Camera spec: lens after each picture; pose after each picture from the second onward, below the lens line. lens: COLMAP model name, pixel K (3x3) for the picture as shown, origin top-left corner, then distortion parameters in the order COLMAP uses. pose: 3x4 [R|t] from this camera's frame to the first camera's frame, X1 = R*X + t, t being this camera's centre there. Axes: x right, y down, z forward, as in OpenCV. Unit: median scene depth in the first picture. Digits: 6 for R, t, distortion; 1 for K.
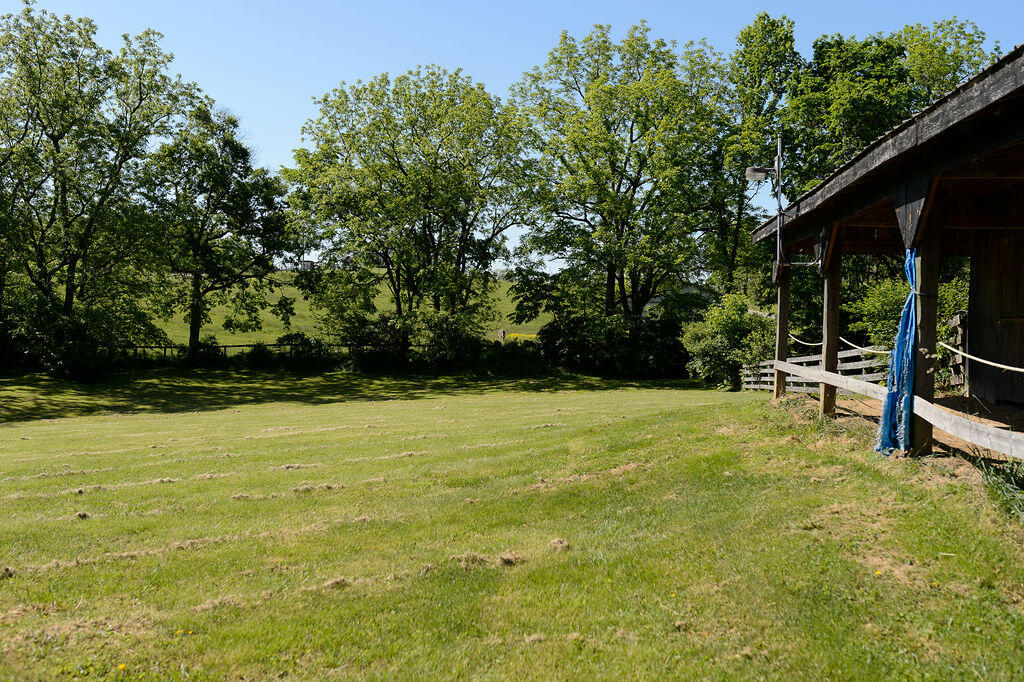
lens RADIAL K [[978.5, 0, 512.0], [0, 978.5, 341.0], [0, 0, 1]] dist [0.010316, 0.009309]
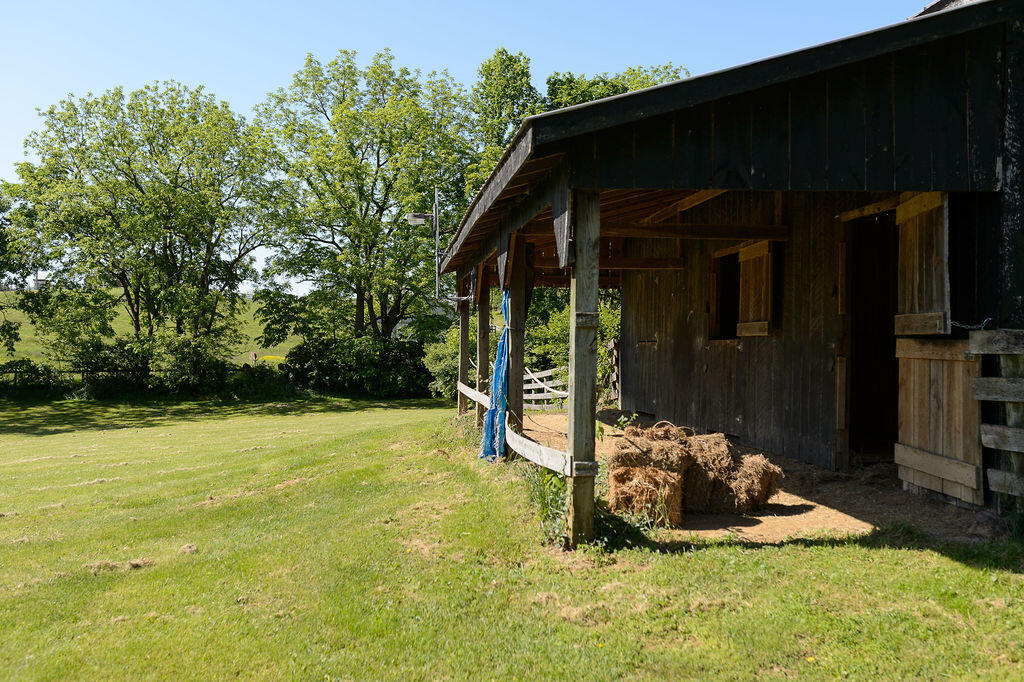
lens RADIAL K [[985.4, 0, 512.0], [0, 985.4, 341.0], [0, 0, 1]] dist [0.005806, 0.009240]
pose [[0.972128, -0.011889, 0.234147, 0.015013], [0.016583, 0.999699, -0.018091, -0.001154], [-0.233862, 0.021470, 0.972033, -0.023243]]
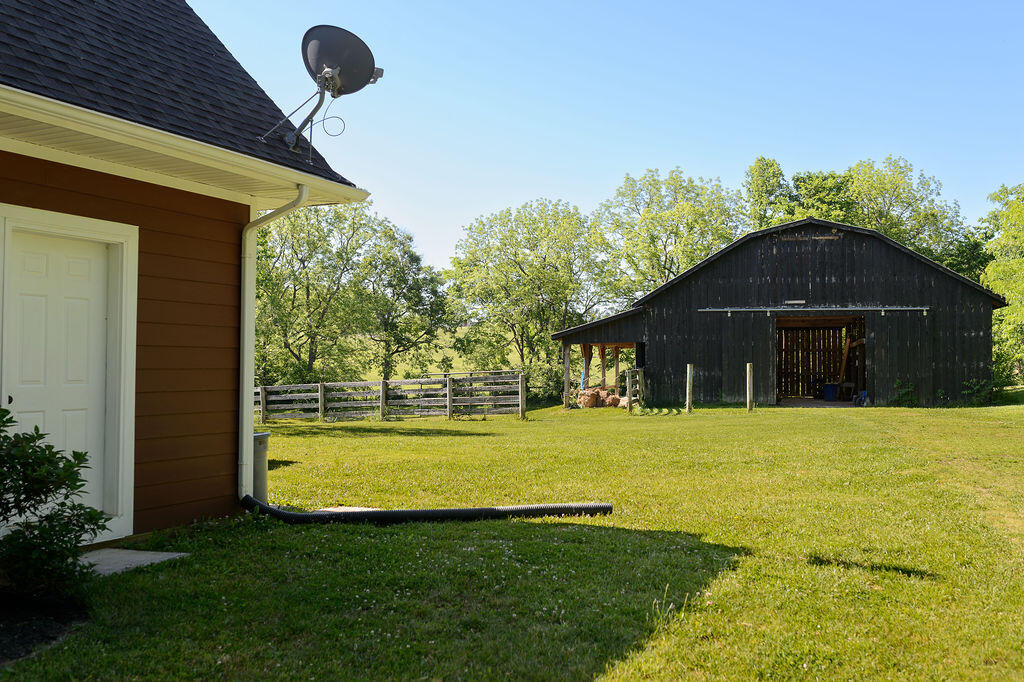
lens RADIAL K [[978.5, 0, 512.0], [0, 978.5, 341.0], [0, 0, 1]] dist [0.010316, 0.009309]
pose [[0.987426, -0.027508, -0.155673, 0.103735], [0.019996, 0.998568, -0.049616, 0.007344], [0.156814, 0.045879, 0.986562, -0.475233]]
